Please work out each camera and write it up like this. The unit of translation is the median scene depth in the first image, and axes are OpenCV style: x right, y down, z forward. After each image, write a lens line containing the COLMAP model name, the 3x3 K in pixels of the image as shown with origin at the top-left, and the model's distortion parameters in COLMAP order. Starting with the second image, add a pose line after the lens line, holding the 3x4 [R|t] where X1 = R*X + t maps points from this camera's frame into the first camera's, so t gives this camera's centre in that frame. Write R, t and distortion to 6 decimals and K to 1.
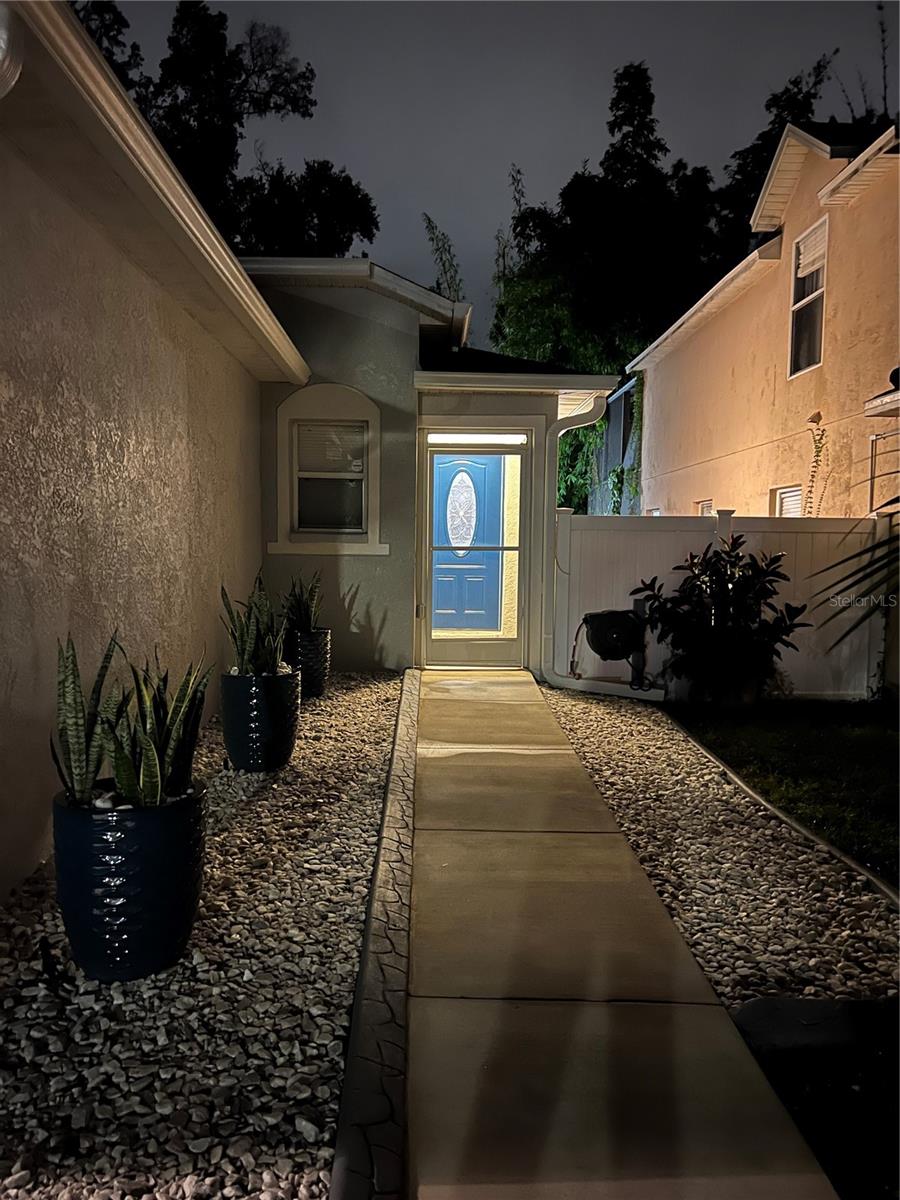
lens RADIAL K [[899.9, 0, 445.5], [0, 899.9, 603.8], [0, 0, 1]] dist [0.050030, -0.011119]
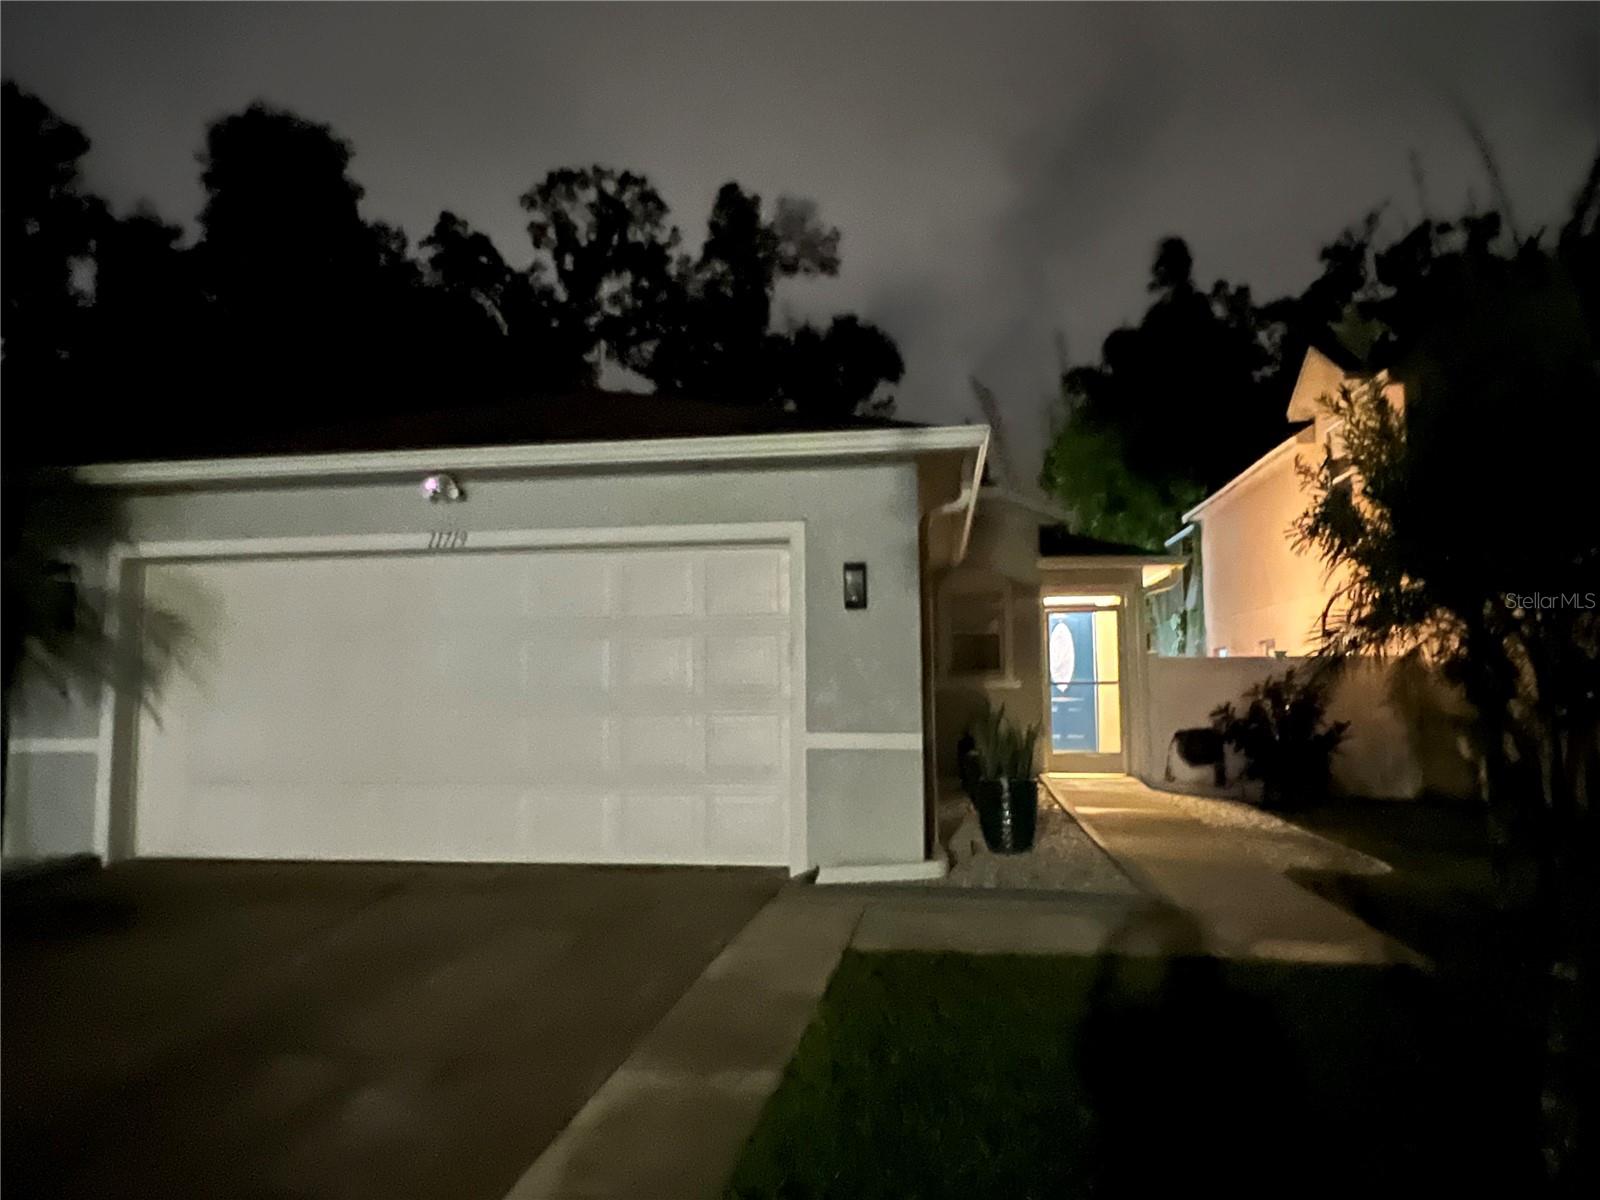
lens RADIAL K [[1037.5, 0, 803.6], [0, 1037.5, 592.9], [0, 0, 1]] dist [0.028134, -0.000066]
pose [[0.988161, -0.032130, -0.150019, -0.102185], [0.007501, 0.986773, -0.161934, 0.038104], [0.153237, 0.158892, 0.975332, -0.422045]]
